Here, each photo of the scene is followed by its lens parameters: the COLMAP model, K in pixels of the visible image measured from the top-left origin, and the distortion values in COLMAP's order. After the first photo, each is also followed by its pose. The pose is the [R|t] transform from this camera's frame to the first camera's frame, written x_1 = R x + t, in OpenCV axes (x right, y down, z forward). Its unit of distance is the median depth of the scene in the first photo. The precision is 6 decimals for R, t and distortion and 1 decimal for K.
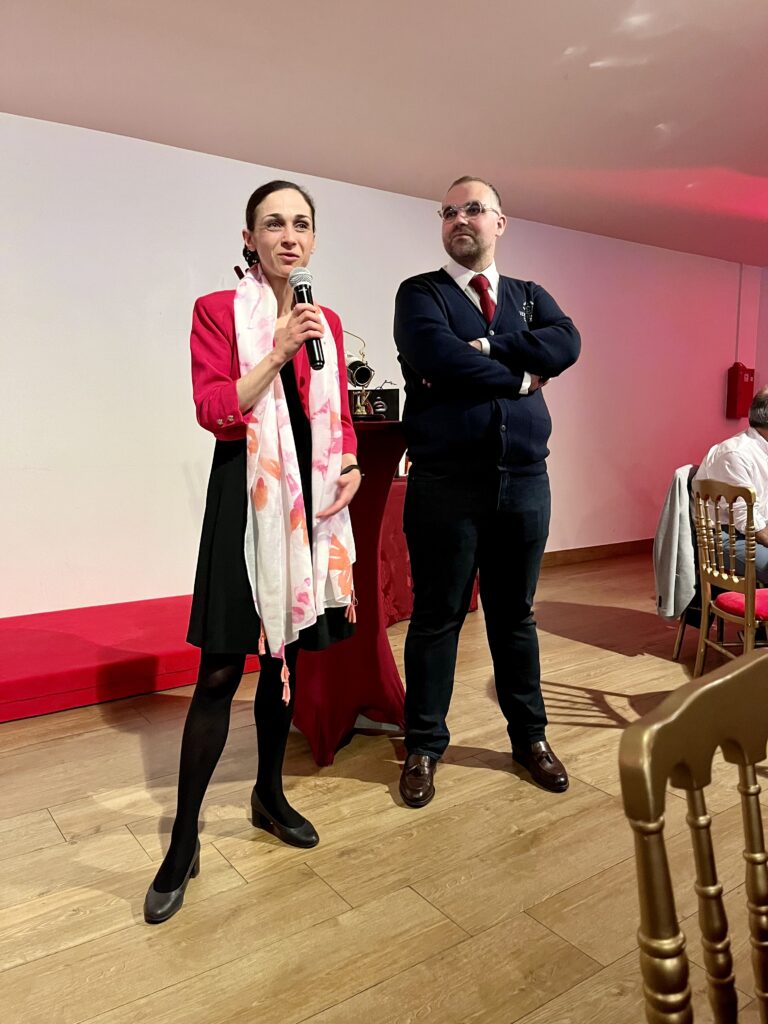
lens RADIAL K [[788.6, 0, 383.1], [0, 788.6, 515.0], [0, 0, 1]] dist [0.028275, -0.039487]
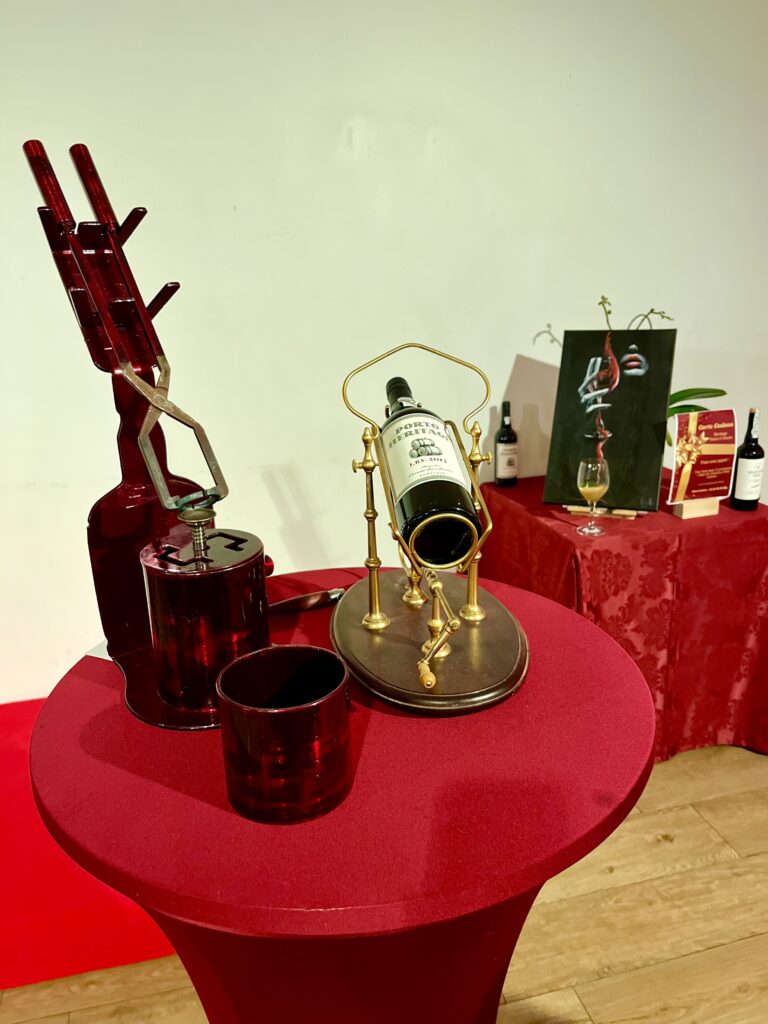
lens RADIAL K [[788.6, 0, 377.5], [0, 788.6, 507.5], [0, 0, 1]] dist [0.028275, -0.039487]
pose [[0.938526, 0.084771, -0.334639, 0.191305], [-0.029215, 0.985407, 0.167689, -1.212869], [0.343971, -0.147604, 0.927306, 4.184636]]
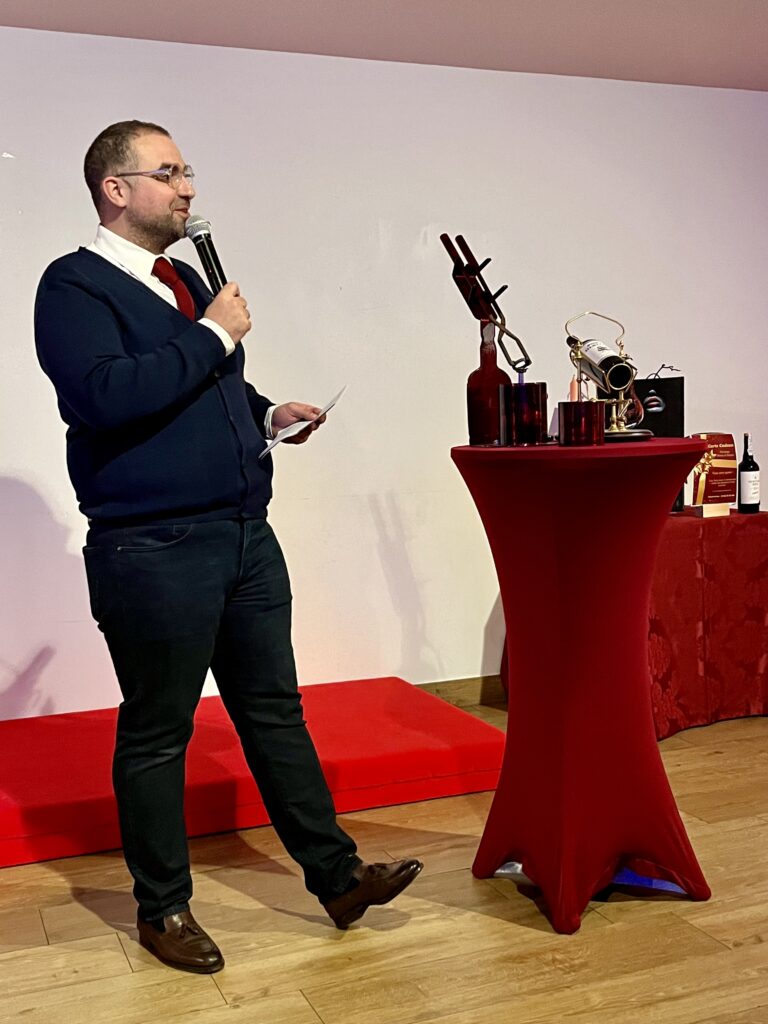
lens RADIAL K [[1158.7, 0, 386.5], [0, 1158.7, 514.7], [0, 0, 1]] dist [0.035595, 0.000000]
pose [[0.973046, -0.008465, -0.230457, 0.012849], [-0.001462, 0.999079, -0.042873, -0.011833], [0.230607, 0.042054, 0.972138, -0.067411]]
